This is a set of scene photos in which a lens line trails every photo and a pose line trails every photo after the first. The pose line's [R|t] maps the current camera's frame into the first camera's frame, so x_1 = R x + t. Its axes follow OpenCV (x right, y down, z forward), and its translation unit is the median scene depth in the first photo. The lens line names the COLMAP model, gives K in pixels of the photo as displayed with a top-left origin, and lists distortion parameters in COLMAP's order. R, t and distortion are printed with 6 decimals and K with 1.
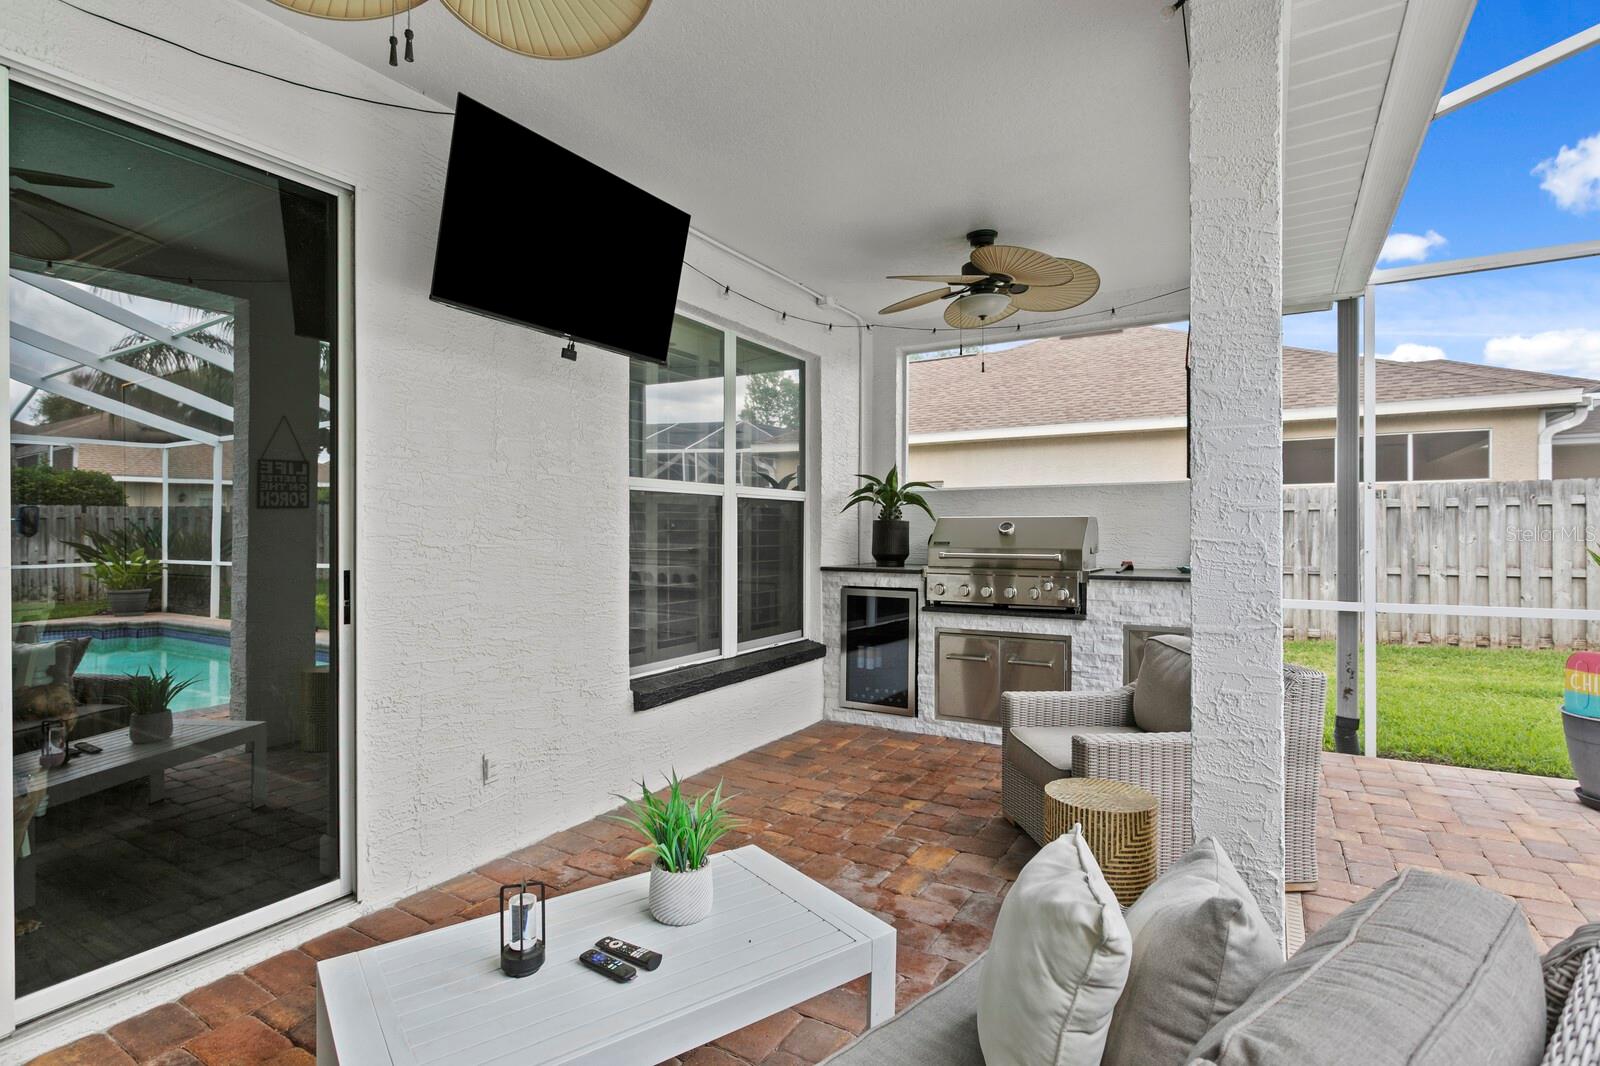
lens RADIAL K [[797.8, 0, 783.2], [0, 797.8, 529.1], [0, 0, 1]] dist [-0.002659, 0.001751]
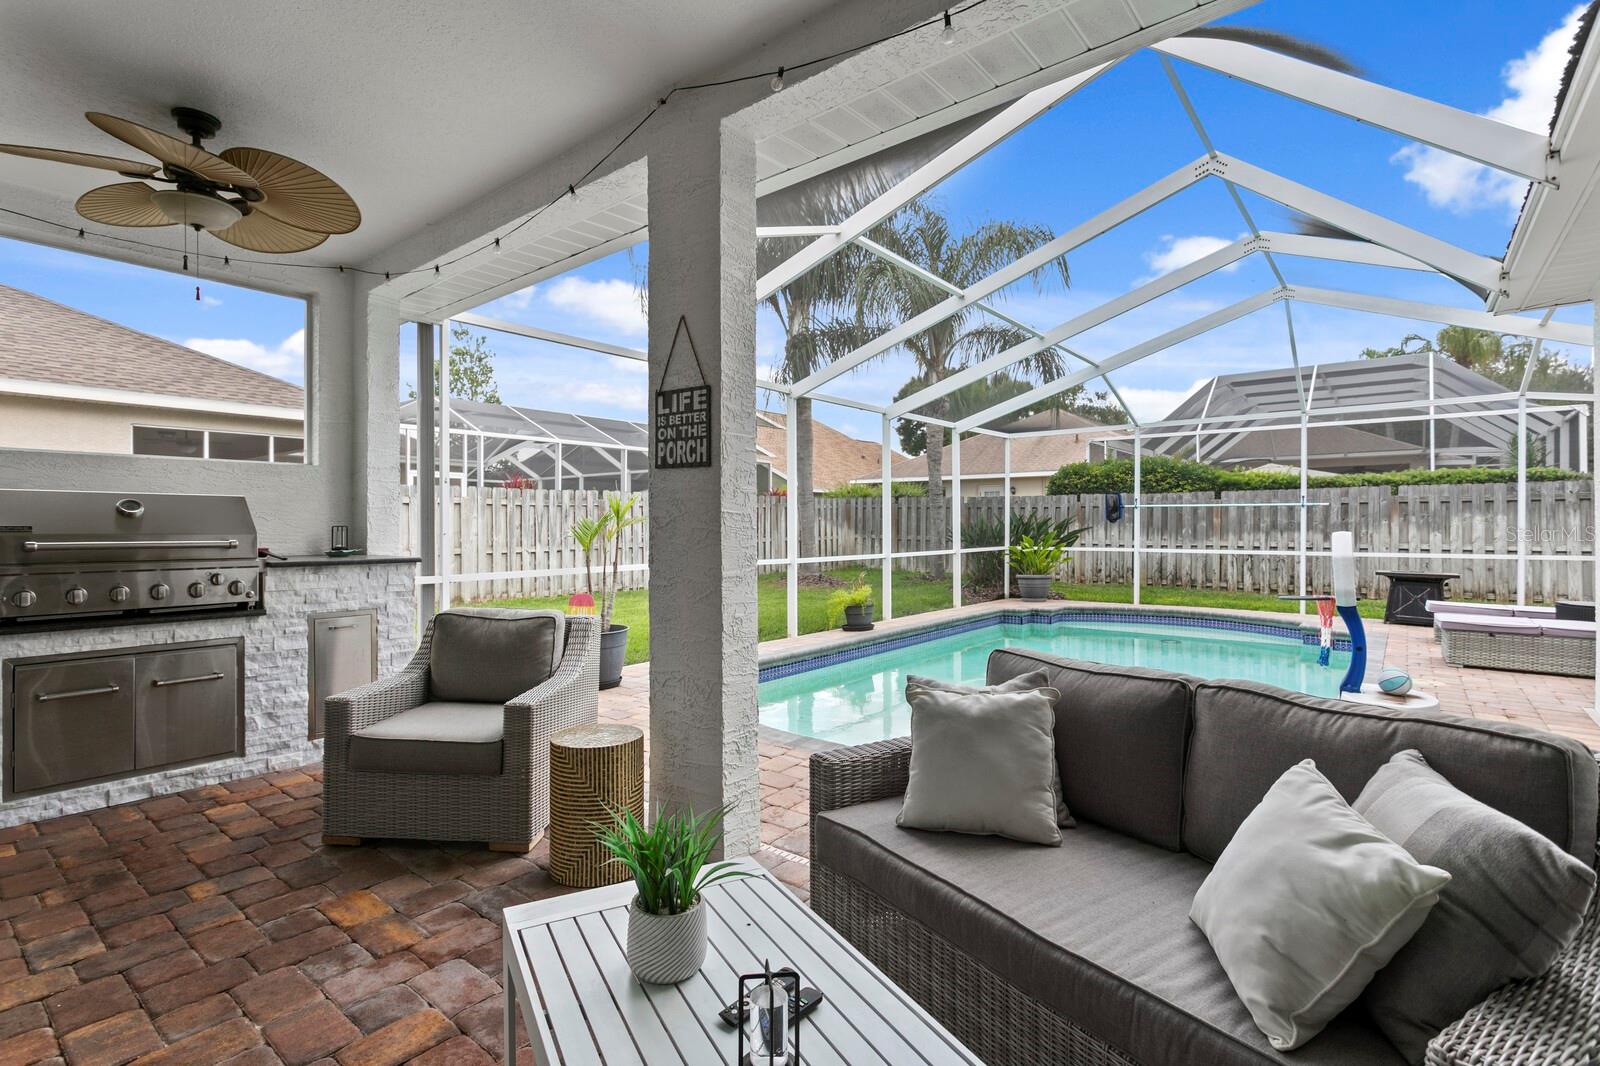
lens RADIAL K [[755.9, 0, 783.0], [0, 755.9, 527.3], [0, 0, 1]] dist [-0.003465, 0.001454]
pose [[0.135299, 0.000660, 0.990805, -0.314473], [0.000021, 1.000000, -0.000669, 0.016622], [-0.990805, 0.000111, 0.135299, 0.287822]]
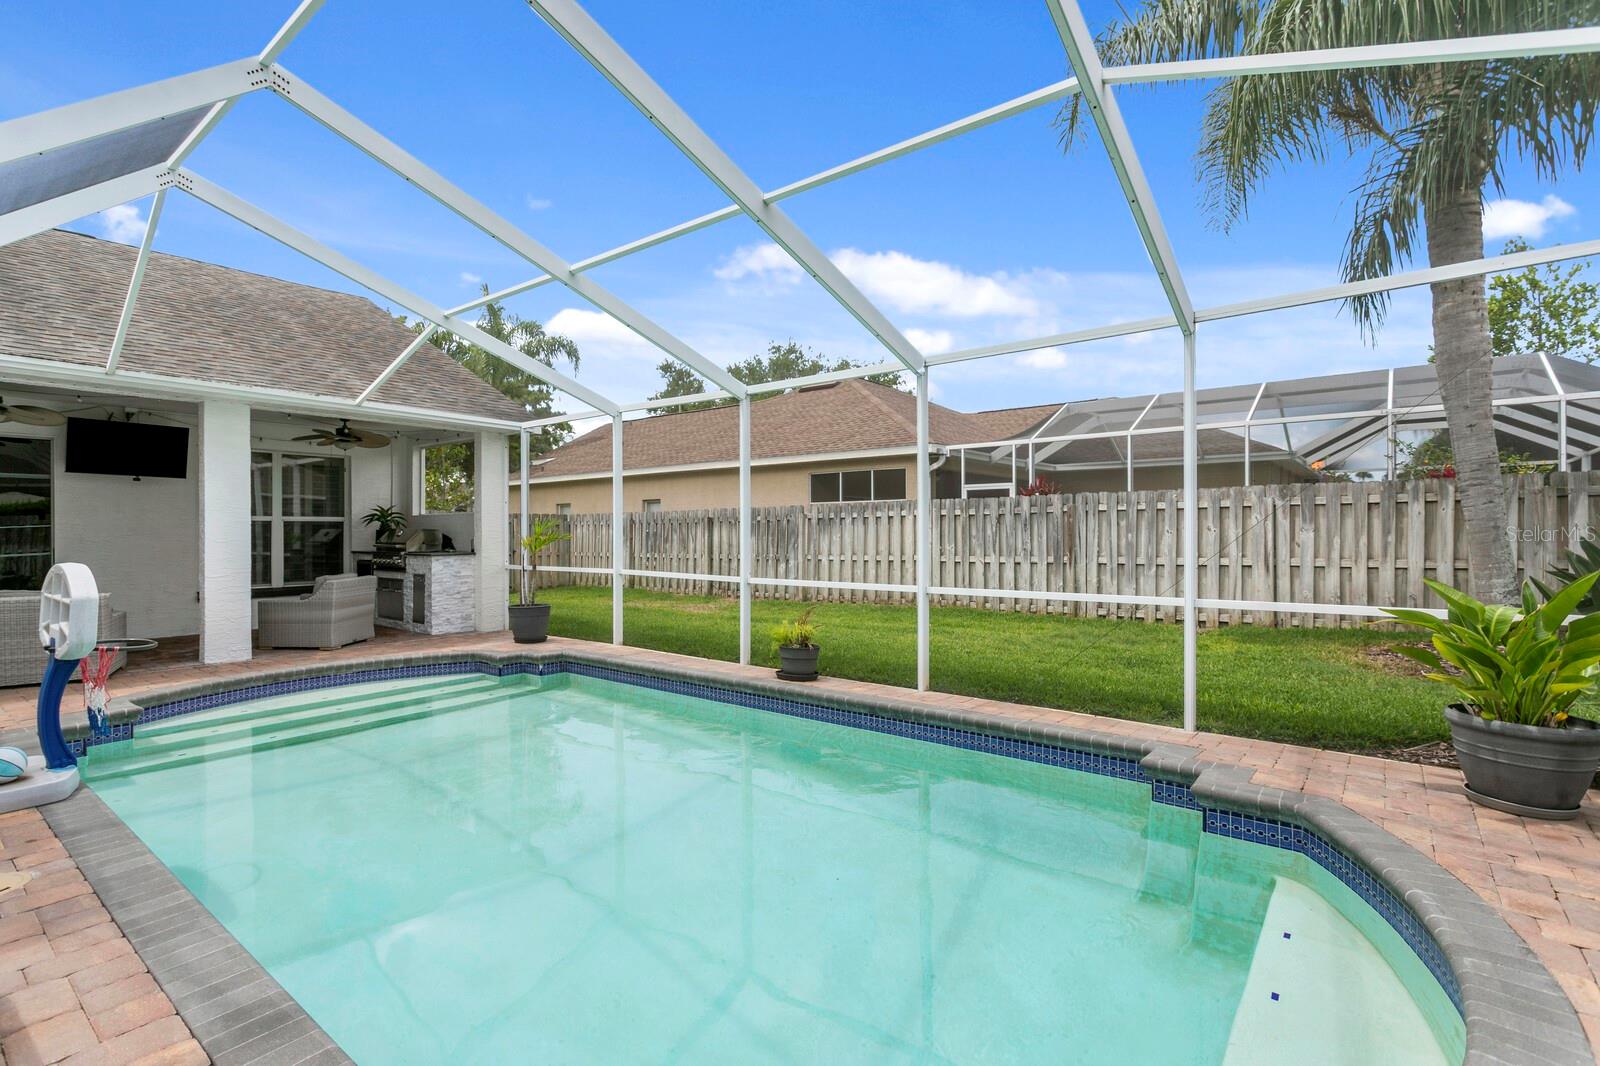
lens RADIAL K [[755.9, 0, 782.9], [0, 755.9, 569.3], [0, 0, 1]] dist [-0.003465, 0.001454]
pose [[0.990476, 0.005547, -0.137576, 1.606906], [0.001866, 0.998556, 0.053696, -0.012371], [0.137675, -0.053441, 0.989035, -0.972477]]
